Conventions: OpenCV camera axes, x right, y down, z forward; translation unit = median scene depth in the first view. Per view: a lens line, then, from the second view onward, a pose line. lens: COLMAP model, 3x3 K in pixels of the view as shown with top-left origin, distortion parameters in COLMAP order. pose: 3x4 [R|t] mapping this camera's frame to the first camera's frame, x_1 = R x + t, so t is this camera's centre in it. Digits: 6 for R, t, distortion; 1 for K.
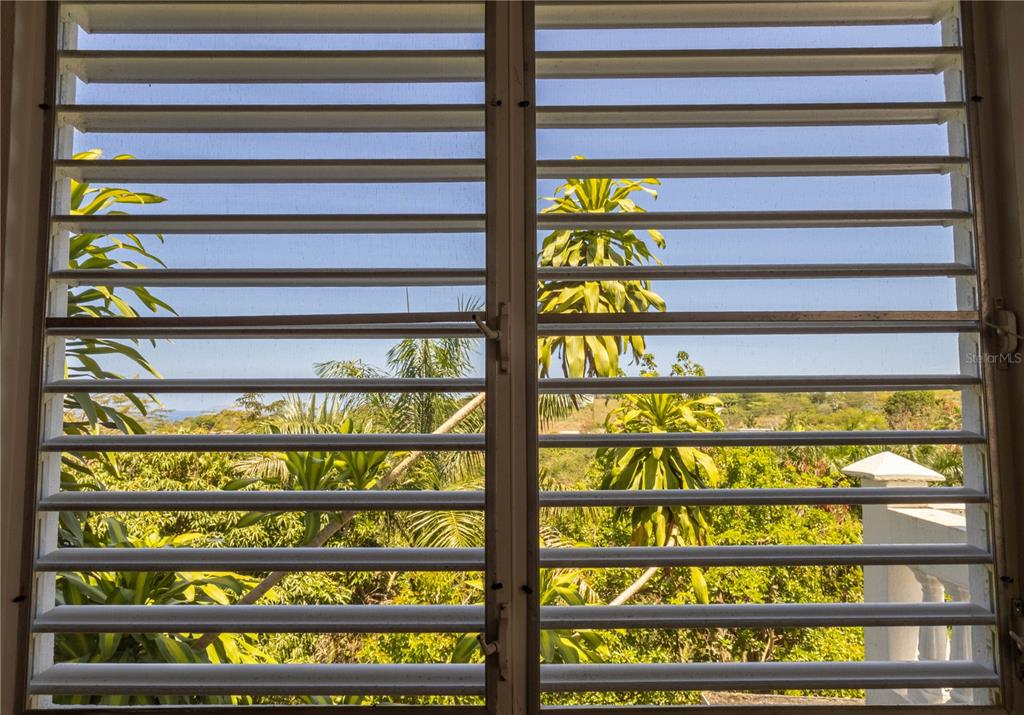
lens RADIAL K [[657.7, 0, 512.0], [0, 657.7, 357.5], [0, 0, 1]] dist [0.028608, -0.000364]
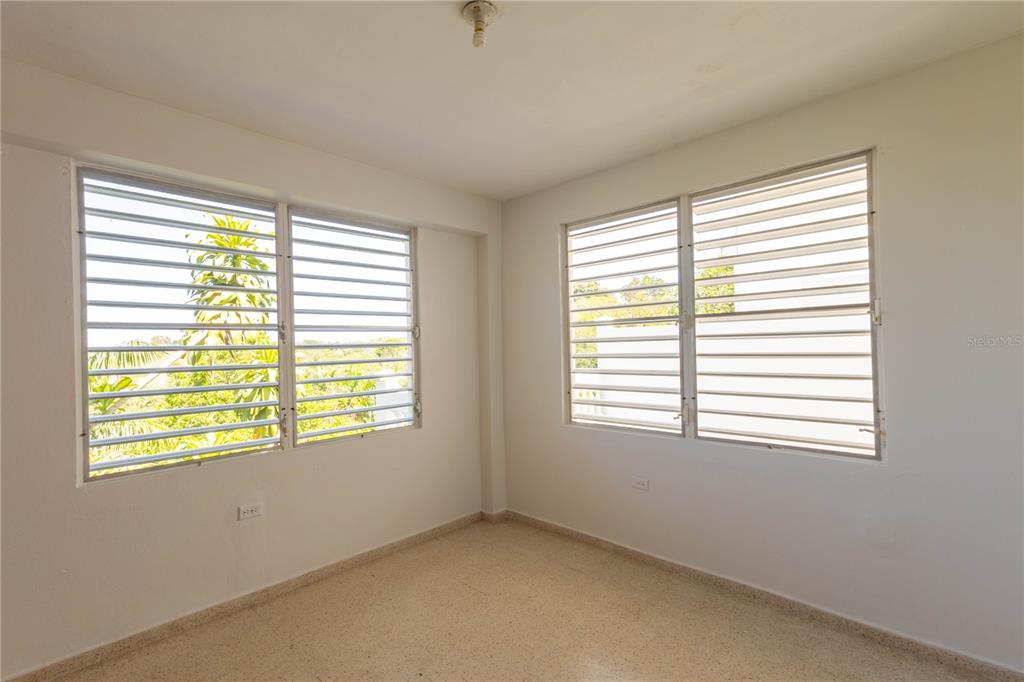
lens RADIAL K [[469.3, 0, 513.0], [0, 469.3, 343.4], [0, 0, 1]] dist [0.002381, -0.000354]
pose [[0.687297, -0.008676, 0.726325, -0.846669], [-0.024601, 0.999077, 0.035213, -0.077109], [-0.725960, -0.042070, 0.686449, -1.263102]]
